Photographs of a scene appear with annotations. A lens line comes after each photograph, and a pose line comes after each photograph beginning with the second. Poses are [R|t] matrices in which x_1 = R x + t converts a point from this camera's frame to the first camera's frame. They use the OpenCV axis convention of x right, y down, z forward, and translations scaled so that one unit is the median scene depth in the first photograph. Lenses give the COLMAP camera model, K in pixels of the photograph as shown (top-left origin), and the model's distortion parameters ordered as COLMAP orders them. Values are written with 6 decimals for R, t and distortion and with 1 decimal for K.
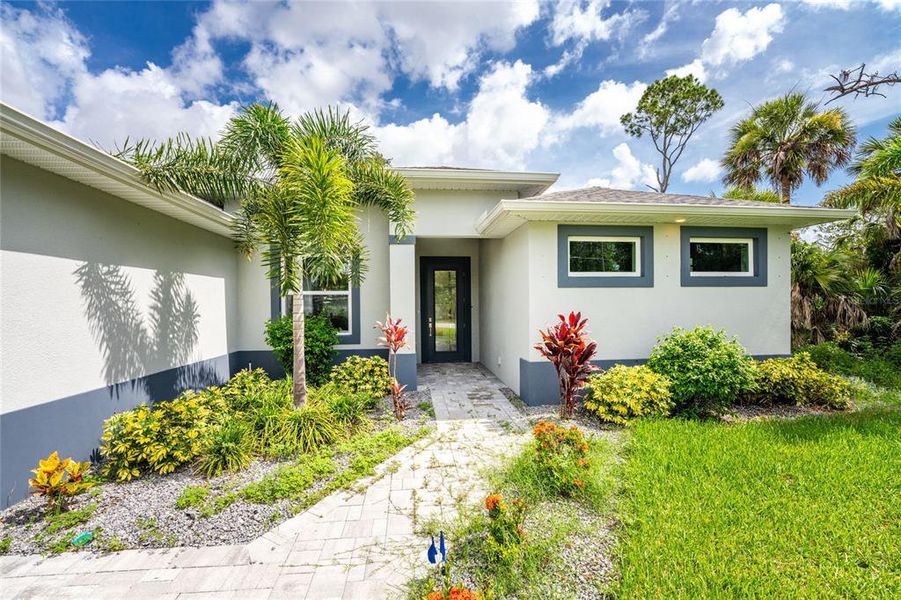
lens RADIAL K [[374.3, 0, 482.6], [0, 374.3, 314.6], [0, 0, 1]] dist [0.001058, 0.000640]
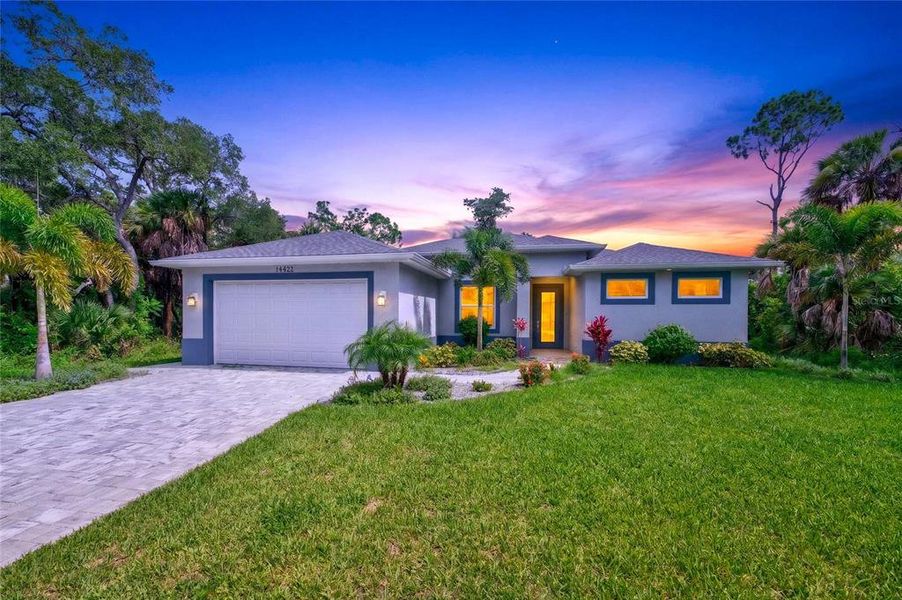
lens RADIAL K [[374.7, 0, 466.6], [0, 374.7, 332.7], [0, 0, 1]] dist [0.001058, 0.000640]
pose [[0.943690, 0.028207, -0.329628, 0.160495], [-0.024417, 0.999580, 0.015632, 0.056644], [0.329930, -0.006703, 0.943982, -0.975922]]
